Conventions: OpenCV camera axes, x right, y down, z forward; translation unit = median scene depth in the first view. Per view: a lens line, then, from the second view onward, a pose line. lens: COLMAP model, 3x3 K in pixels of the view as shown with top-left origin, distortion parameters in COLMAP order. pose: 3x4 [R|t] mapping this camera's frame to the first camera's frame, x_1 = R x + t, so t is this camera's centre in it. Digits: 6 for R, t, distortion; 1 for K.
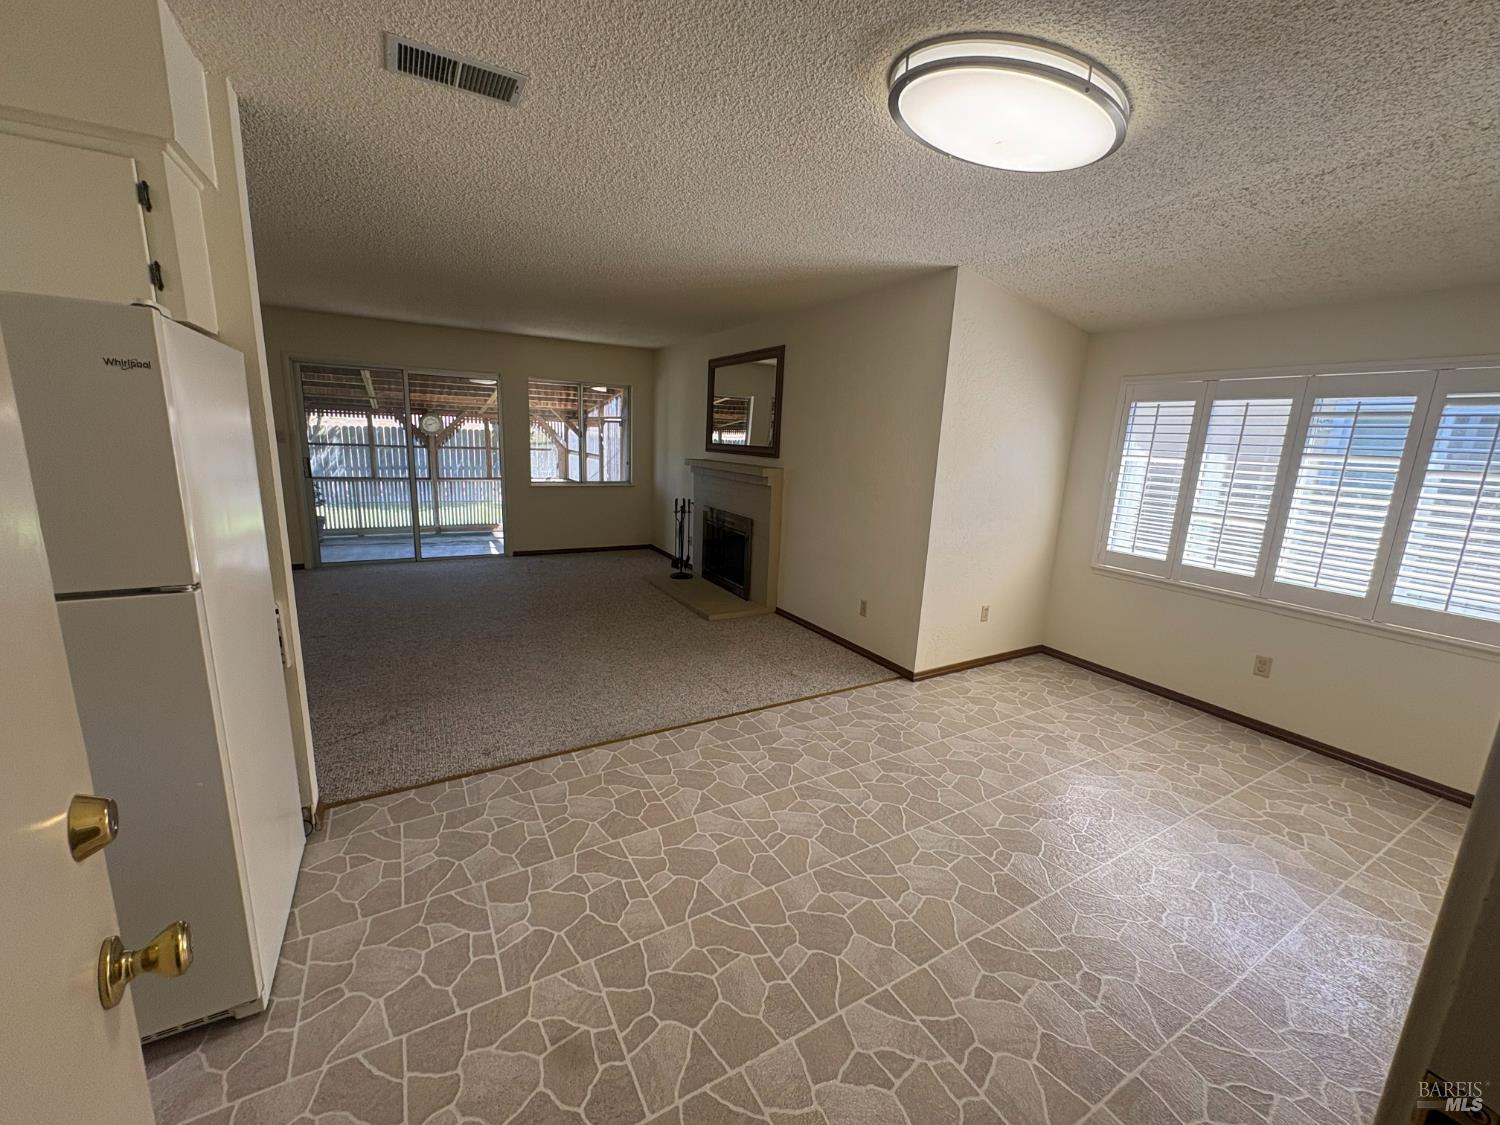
lens RADIAL K [[598.3, 0, 745.7], [0, 598.3, 555.3], [0, 0, 1]] dist [-0.002271, -0.000639]
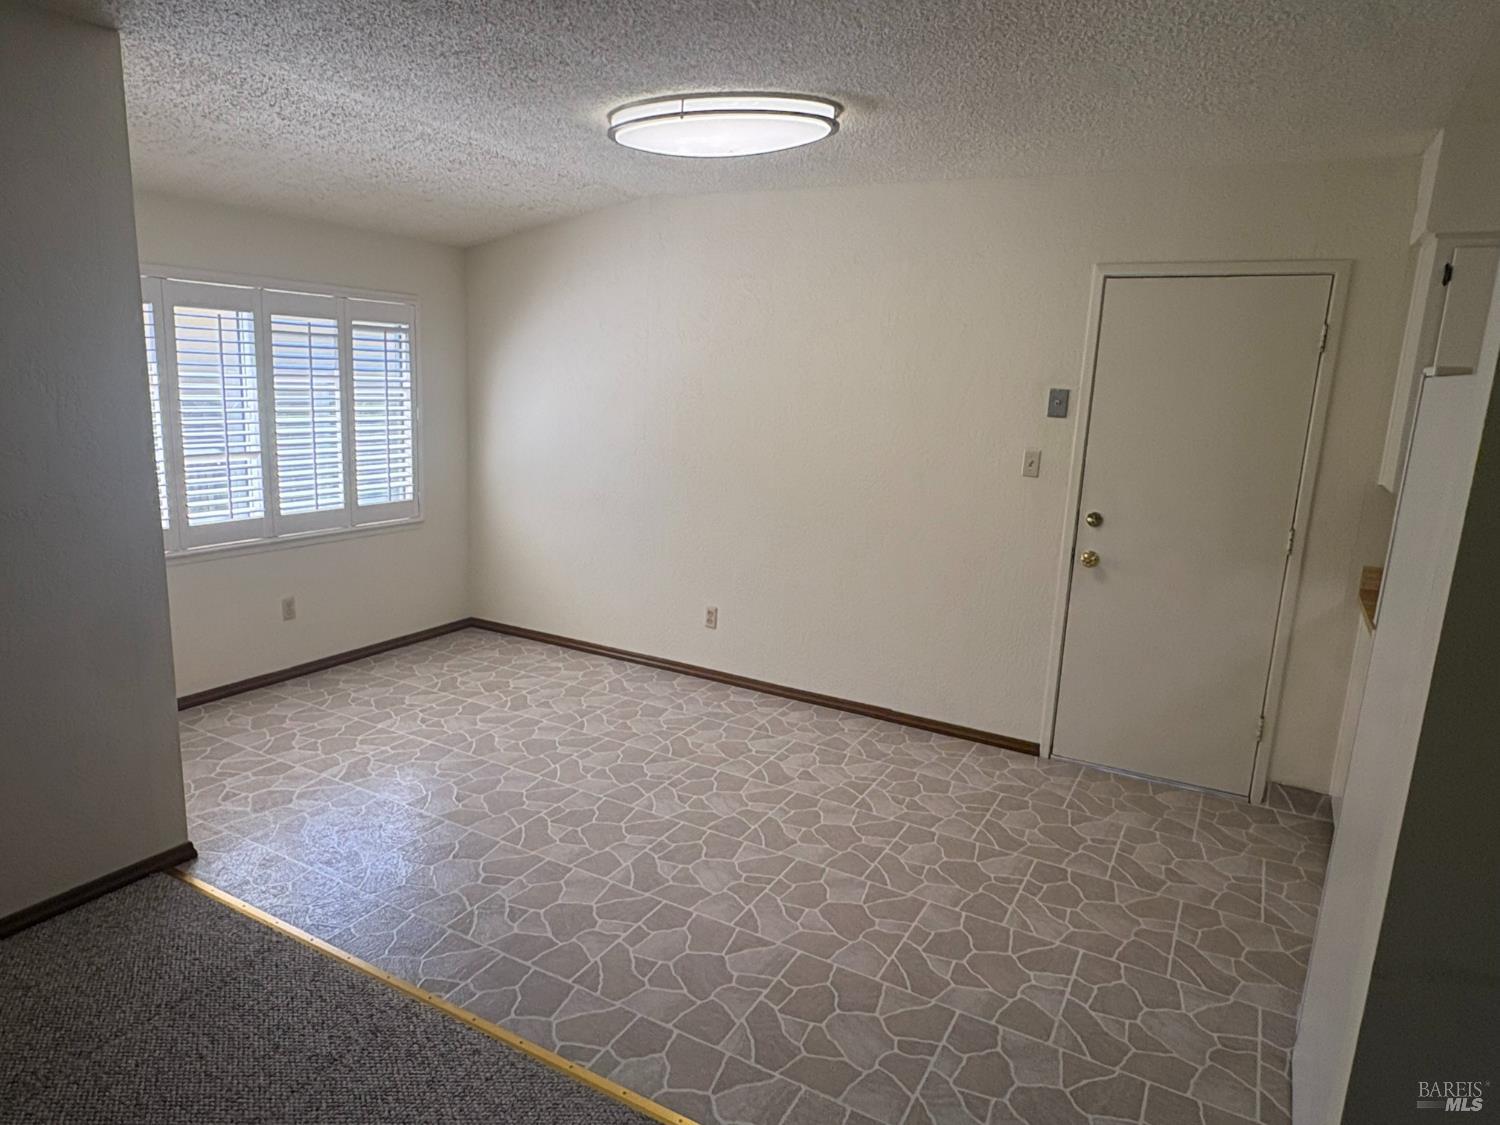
lens RADIAL K [[934.2, 0, 744.3], [0, 934.2, 558.1], [0, 0, 1]] dist [-0.003726, 0.000000]
pose [[-0.514144, -0.231212, 0.825952, -0.680896], [0.103578, 0.939195, 0.327389, -0.293368], [-0.851426, 0.253876, -0.458933, 1.087233]]
